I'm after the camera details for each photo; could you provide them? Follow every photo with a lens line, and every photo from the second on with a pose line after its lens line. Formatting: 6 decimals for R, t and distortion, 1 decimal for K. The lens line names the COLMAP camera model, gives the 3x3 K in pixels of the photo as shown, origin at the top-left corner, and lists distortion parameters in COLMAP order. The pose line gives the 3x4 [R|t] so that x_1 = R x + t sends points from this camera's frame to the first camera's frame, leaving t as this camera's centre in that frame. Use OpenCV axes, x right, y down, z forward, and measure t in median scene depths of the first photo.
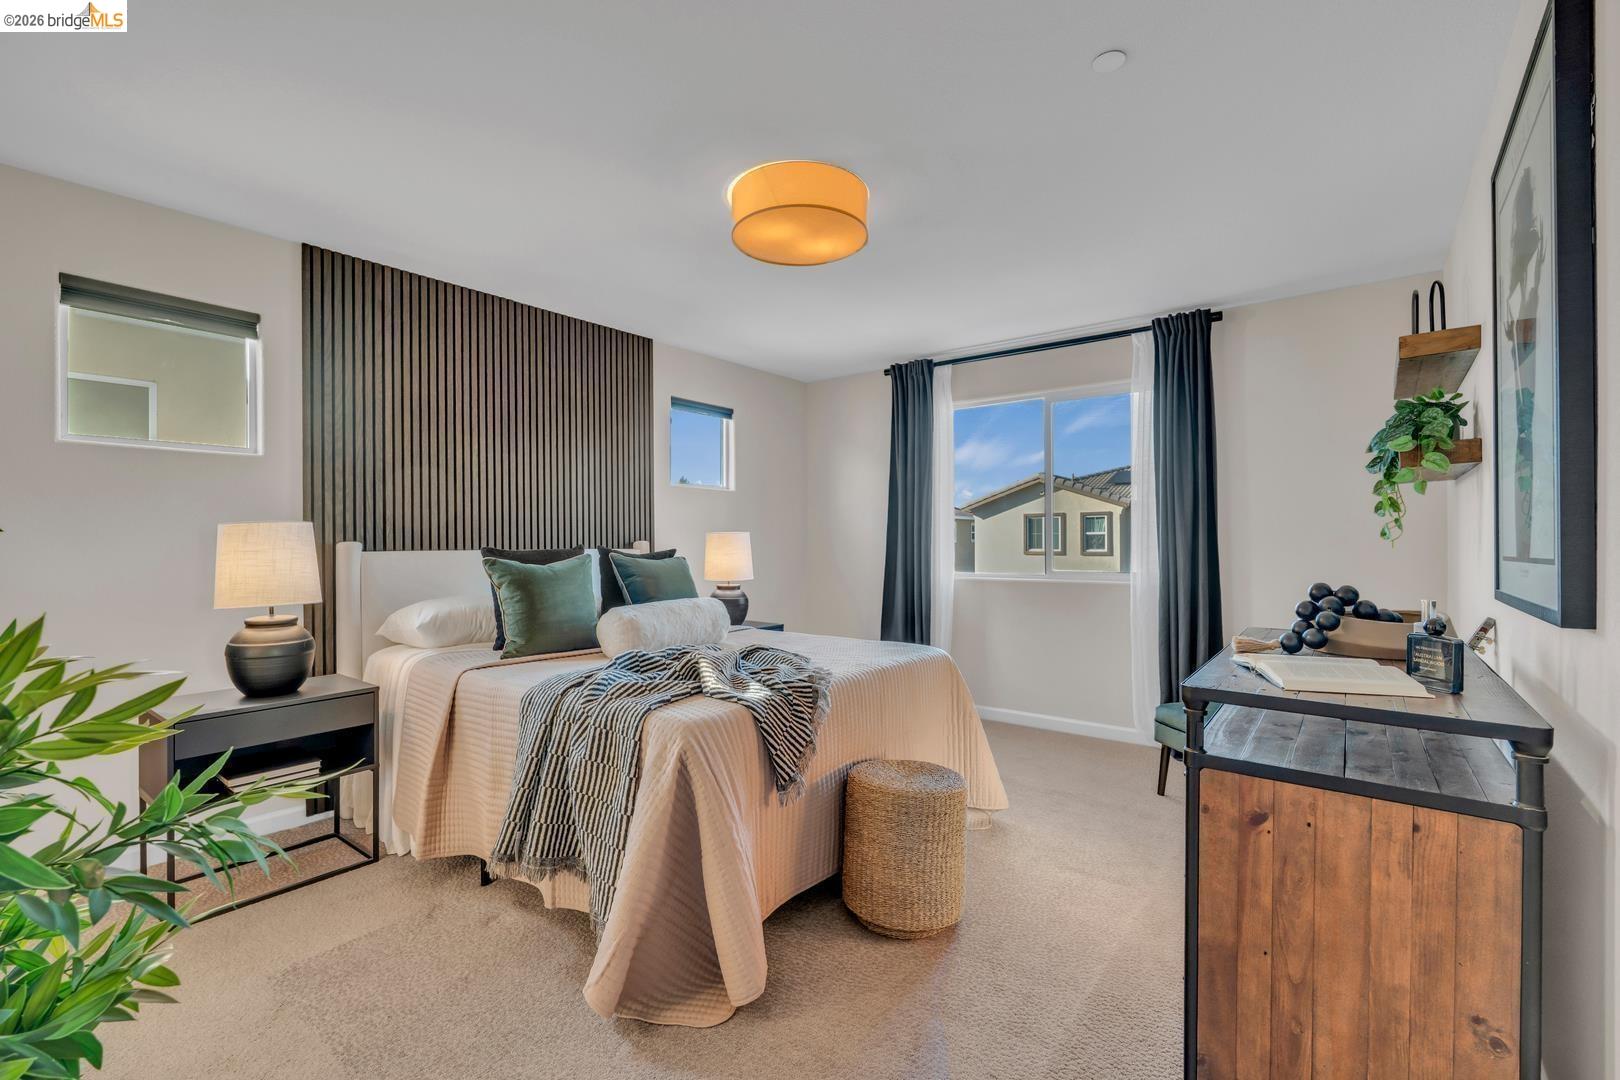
lens RADIAL K [[706.2, 0, 818.7], [0, 706.2, 539.6], [0, 0, 1]] dist [-0.003186, 0.000801]
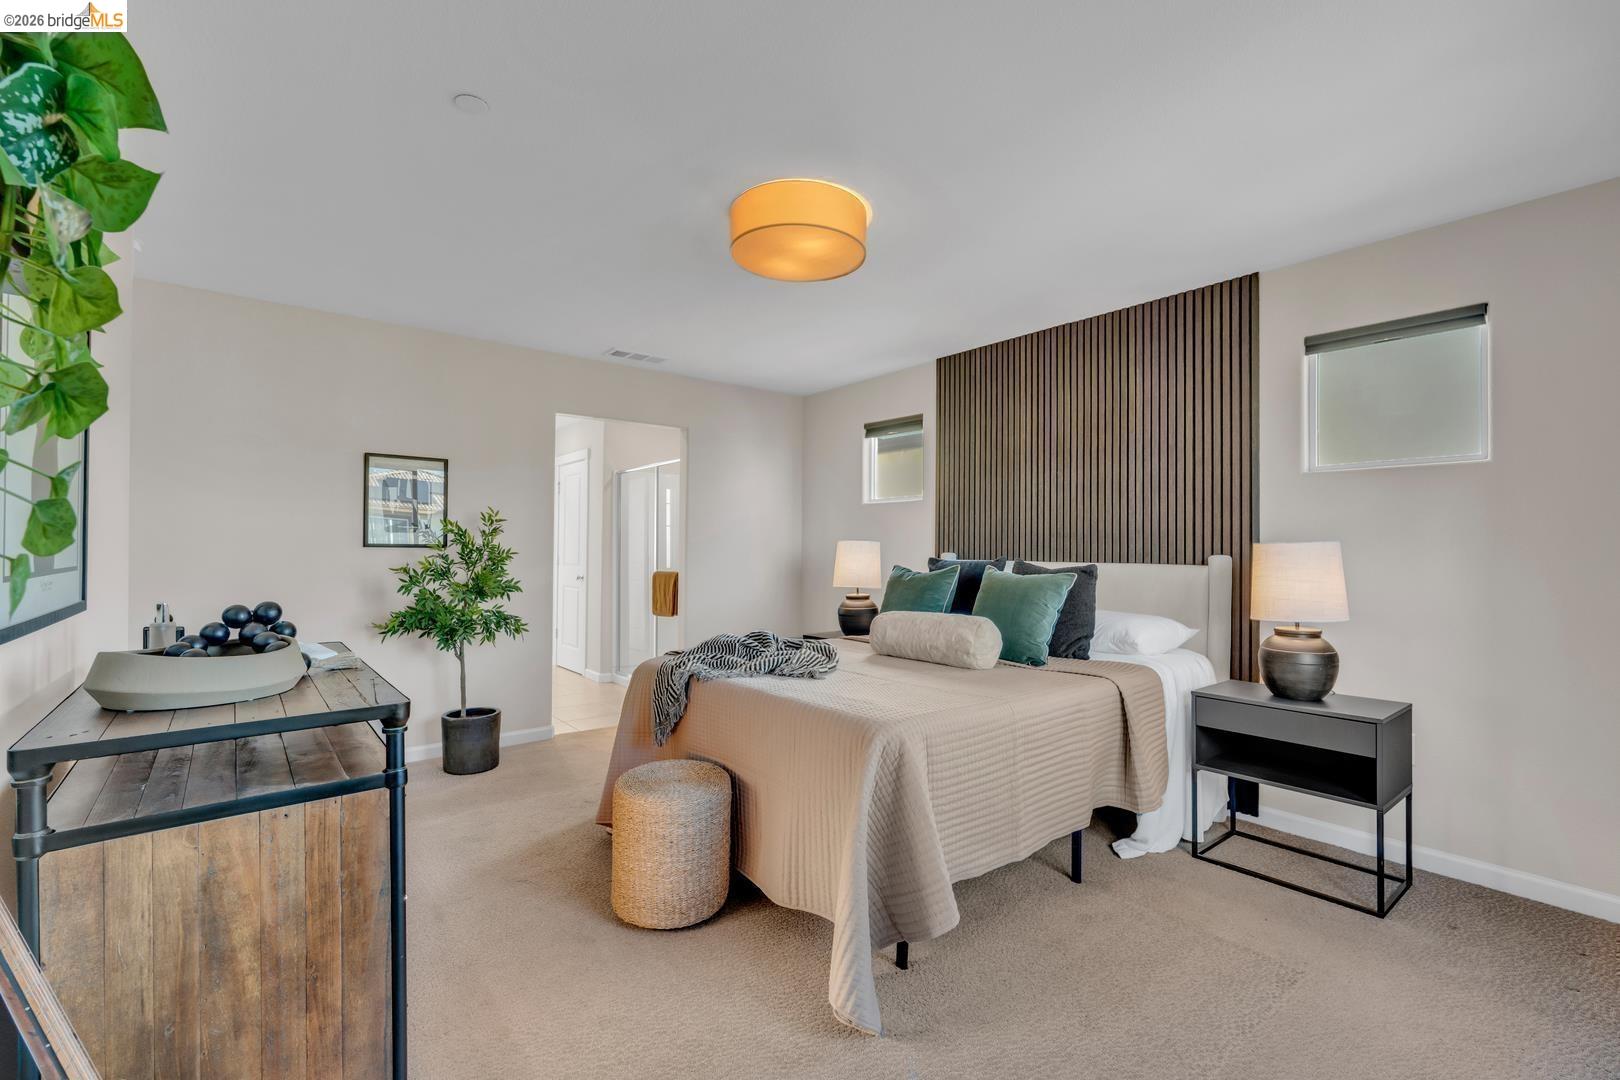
lens RADIAL K [[706.2, 0, 818.5], [0, 706.2, 549.2], [0, 0, 1]] dist [-0.003186, 0.000801]
pose [[-0.207232, -0.004532, -0.978281, 0.804056], [-0.005467, 0.999979, -0.003475, 0.001870], [0.978277, 0.004628, -0.207253, 1.038072]]
